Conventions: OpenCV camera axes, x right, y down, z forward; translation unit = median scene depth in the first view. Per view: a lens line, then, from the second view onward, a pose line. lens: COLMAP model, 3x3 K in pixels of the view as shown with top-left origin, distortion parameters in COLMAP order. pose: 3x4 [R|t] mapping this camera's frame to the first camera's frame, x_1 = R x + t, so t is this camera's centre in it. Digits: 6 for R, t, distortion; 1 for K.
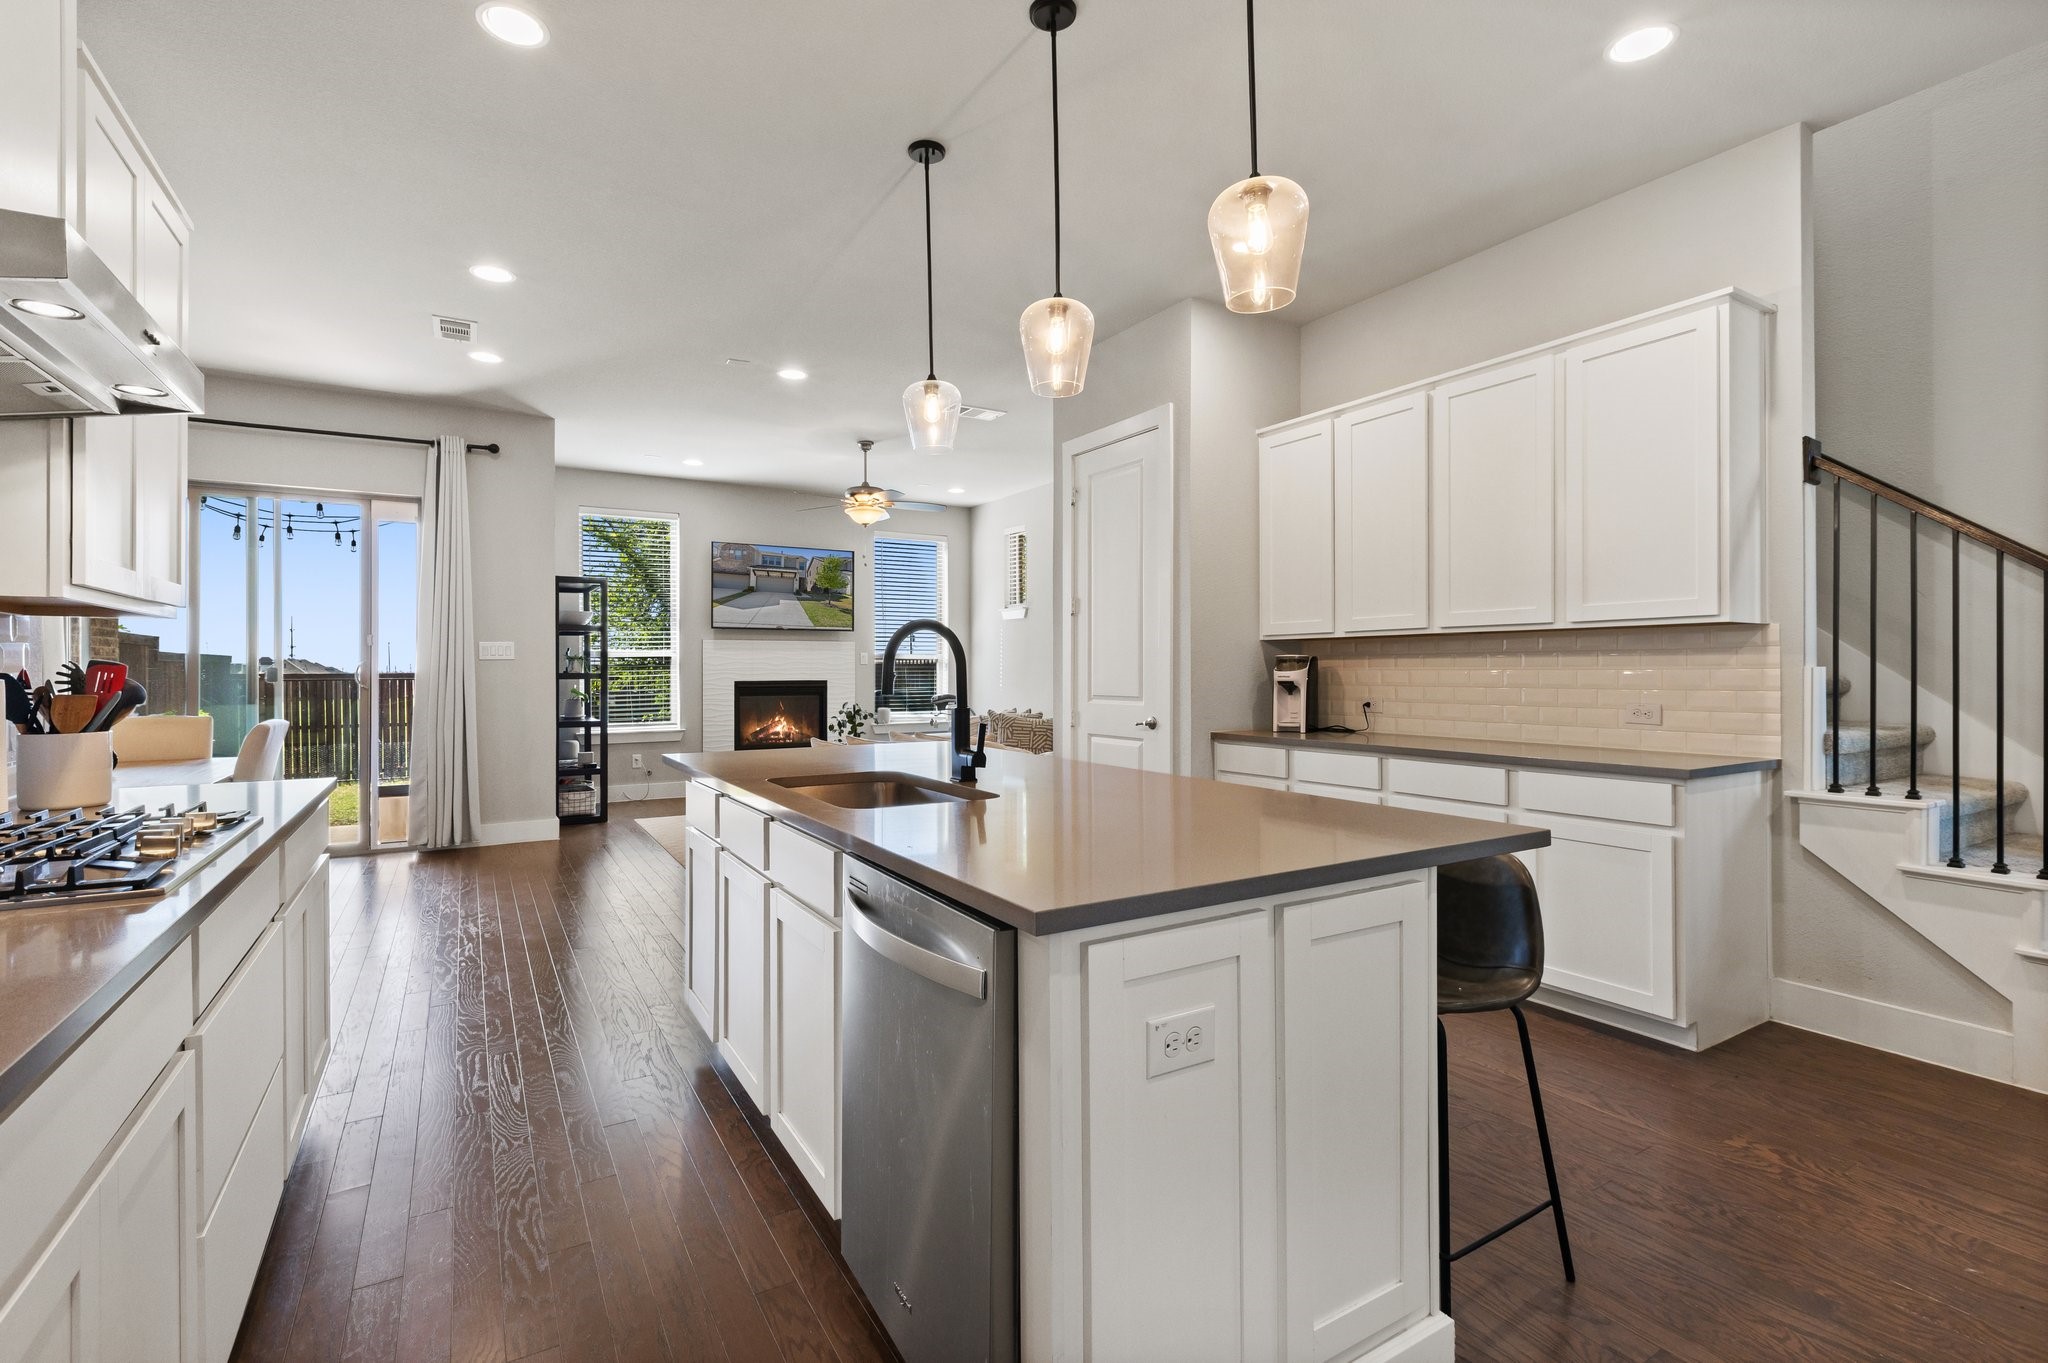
lens RADIAL K [[925.9, 0, 1011.6], [0, 925.9, 665.0], [0, 0, 1]] dist [0.001924, 0.000170]
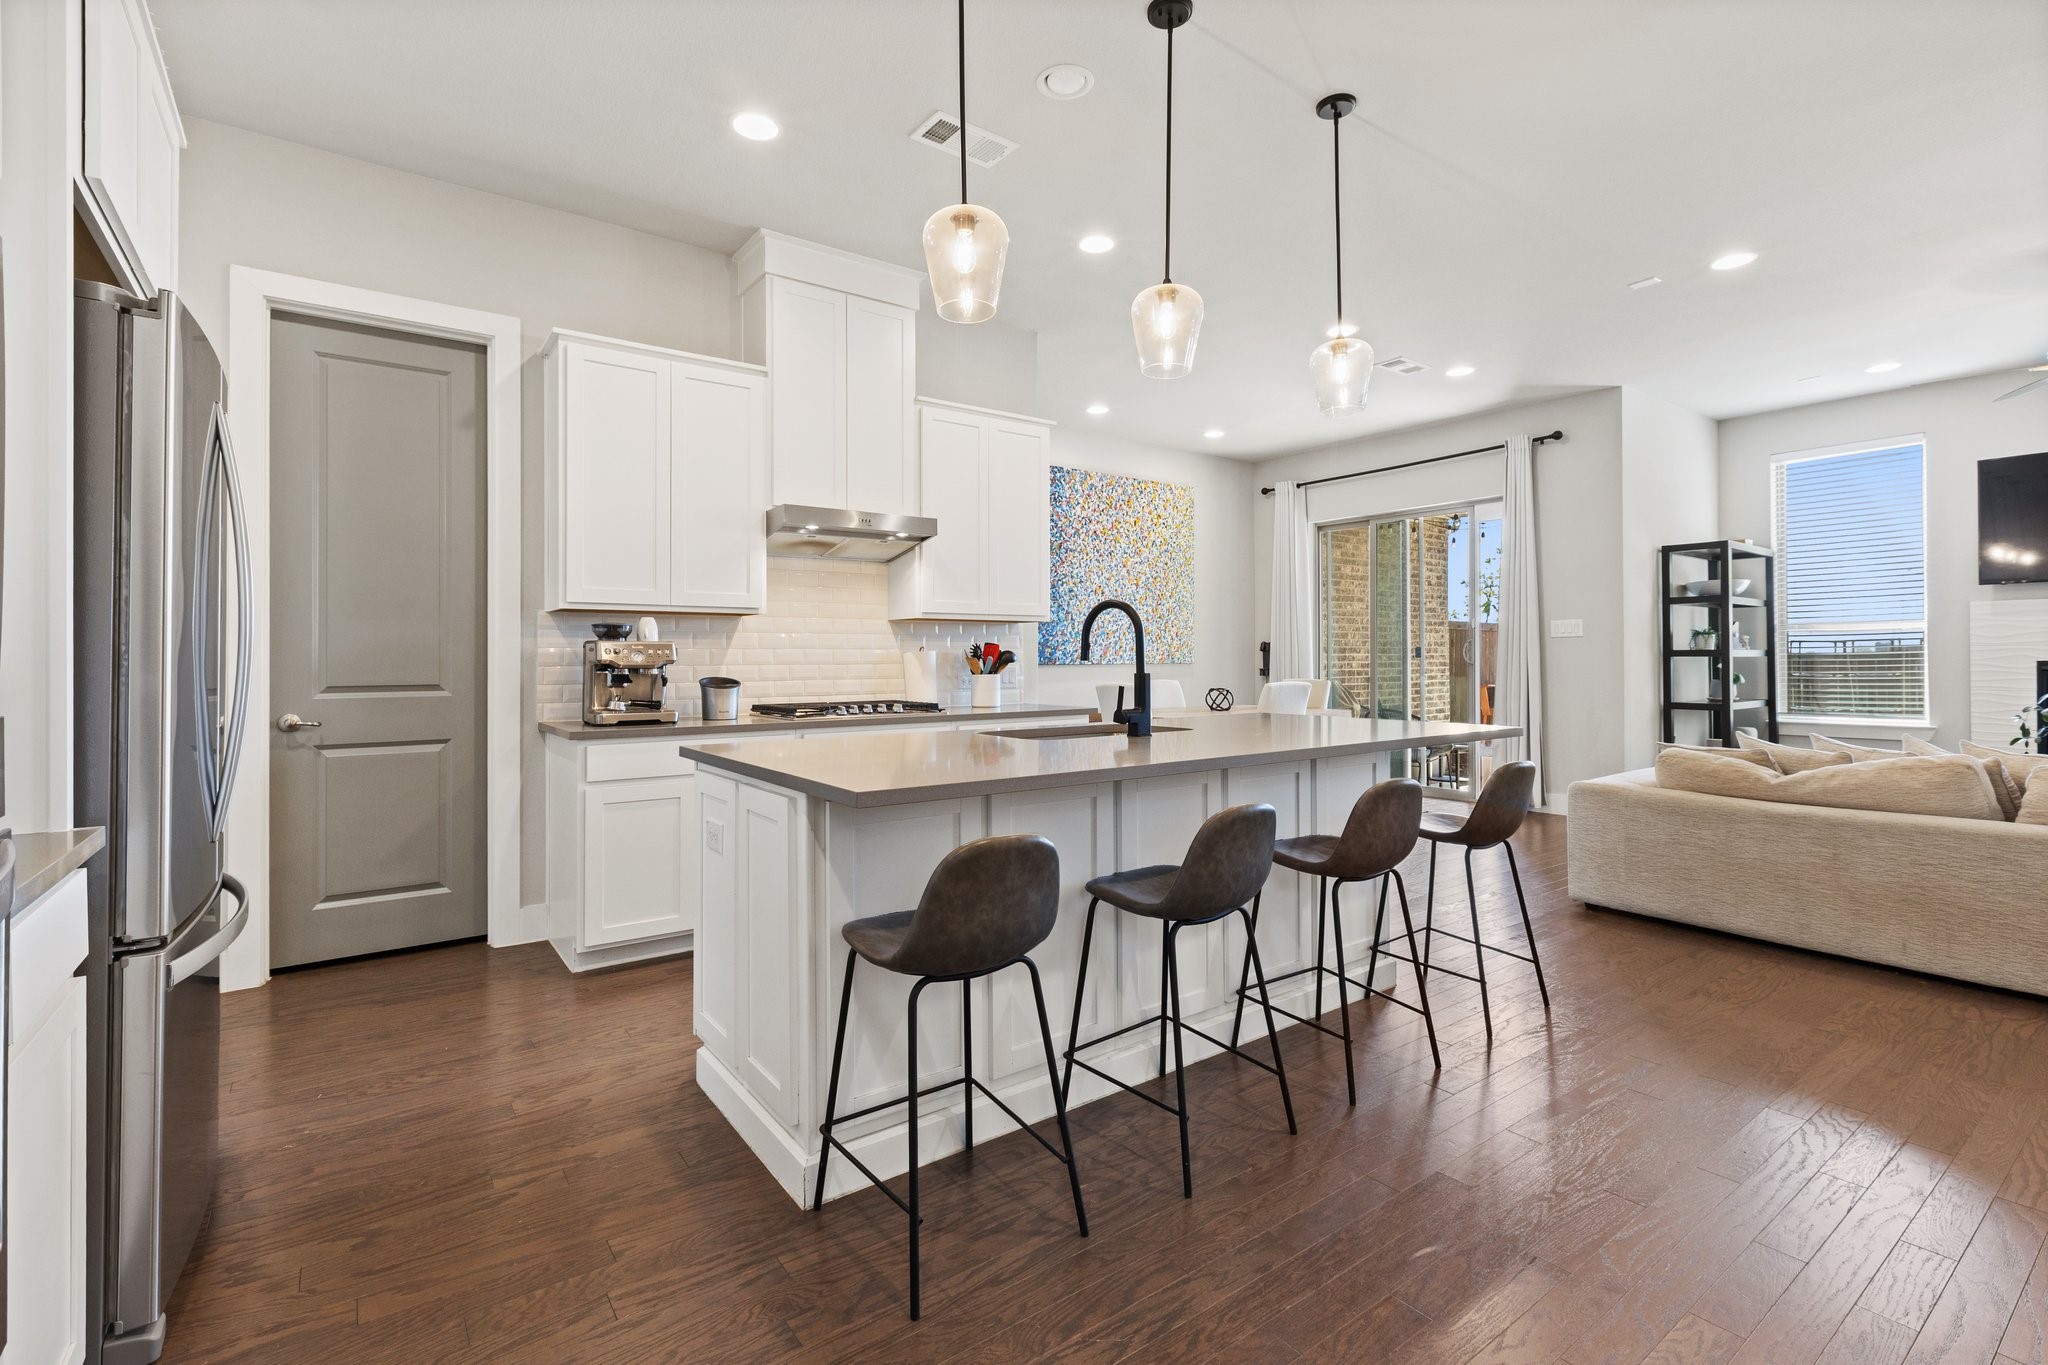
lens RADIAL K [[925.9, 0, 1015.9], [0, 925.9, 654.4], [0, 0, 1]] dist [0.001924, 0.000170]
pose [[0.083865, -0.002957, -0.996473, 0.438406], [0.009621, 0.999951, -0.002158, 0.010274], [0.996431, -0.009407, 0.083889, 0.304075]]
